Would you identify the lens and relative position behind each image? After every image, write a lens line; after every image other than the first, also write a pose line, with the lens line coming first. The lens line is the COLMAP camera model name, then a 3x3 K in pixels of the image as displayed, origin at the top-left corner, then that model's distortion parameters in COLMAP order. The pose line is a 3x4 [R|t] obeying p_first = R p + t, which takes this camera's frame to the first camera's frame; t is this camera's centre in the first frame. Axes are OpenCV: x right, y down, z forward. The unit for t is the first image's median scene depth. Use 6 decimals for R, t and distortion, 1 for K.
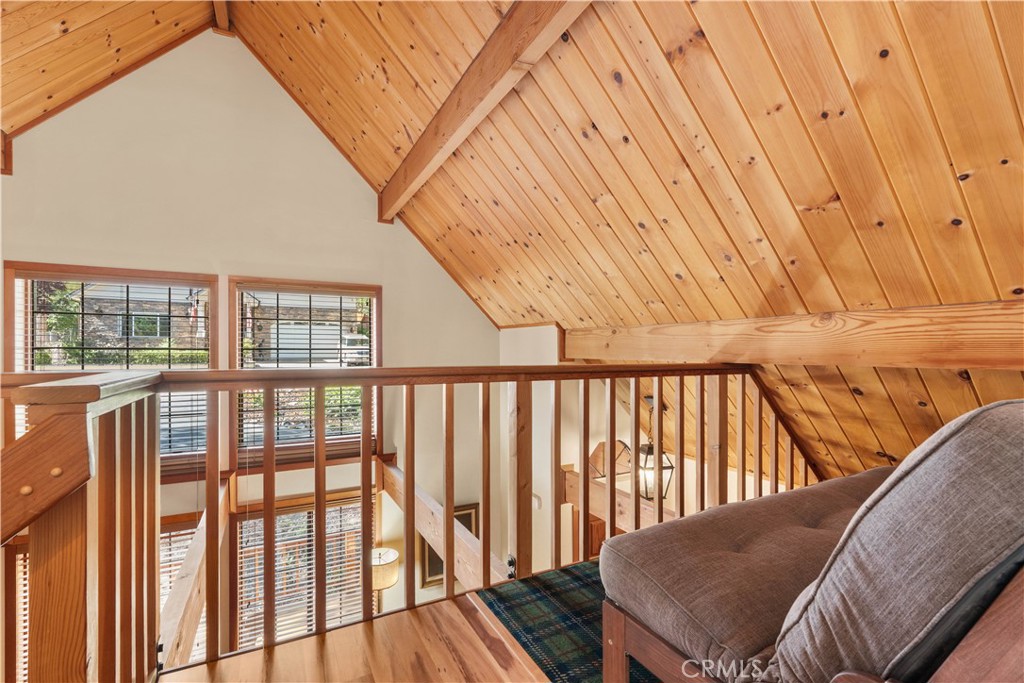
lens RADIAL K [[451.9, 0, 519.3], [0, 451.9, 344.4], [0, 0, 1]] dist [-0.005295, 0.000304]
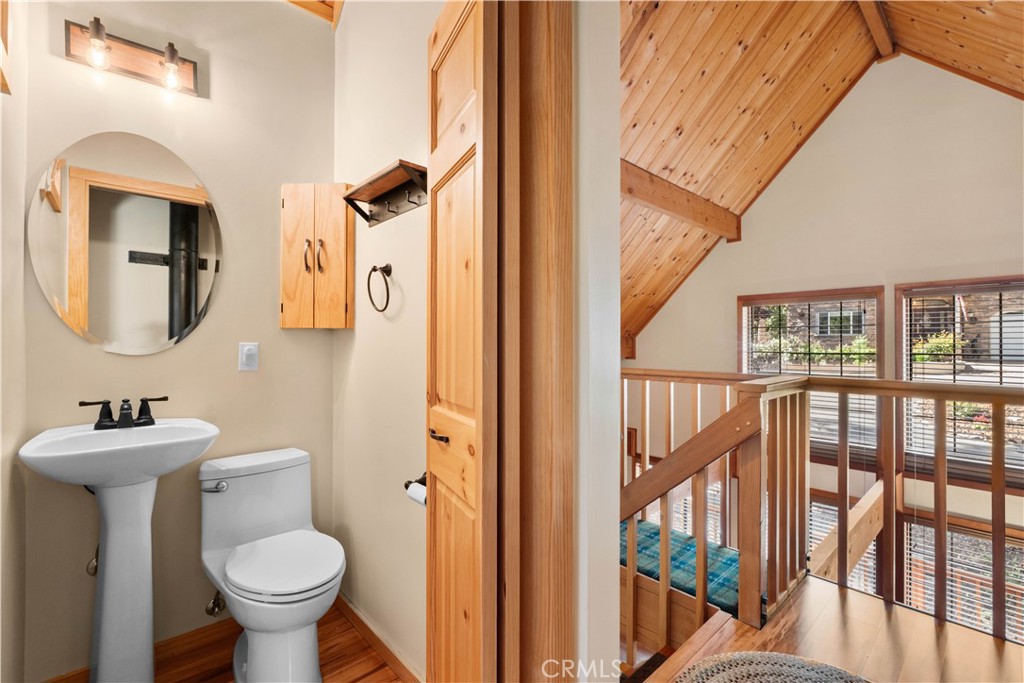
lens RADIAL K [[451.9, 0, 512.5], [0, 451.9, 341.6], [0, 0, 1]] dist [-0.005295, 0.000304]
pose [[0.244300, 0.000808, -0.969699, 0.178652], [0.002165, 0.999997, 0.001379, -0.026094], [0.969697, -0.002436, 0.244297, -0.141088]]
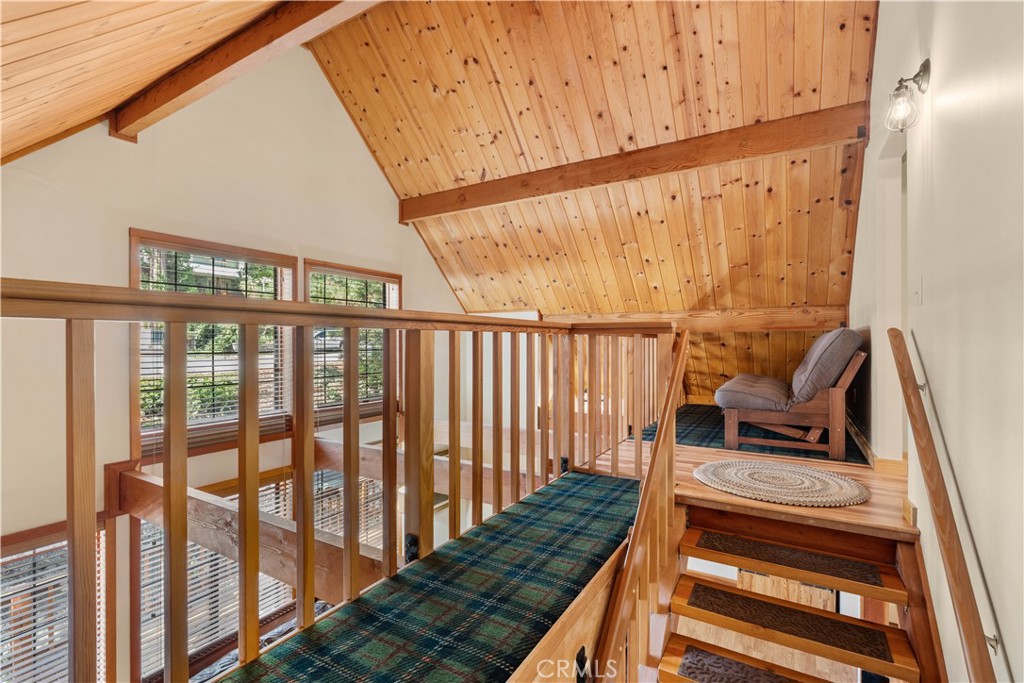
lens RADIAL K [[451.9, 0, 503.3], [0, 451.9, 340.2], [0, 0, 1]] dist [-0.005295, 0.000304]
pose [[0.869728, 0.005249, 0.493503, -0.867596], [-0.006536, 0.999978, 0.000883, 0.057343], [-0.493488, -0.003993, 0.869744, -0.274656]]
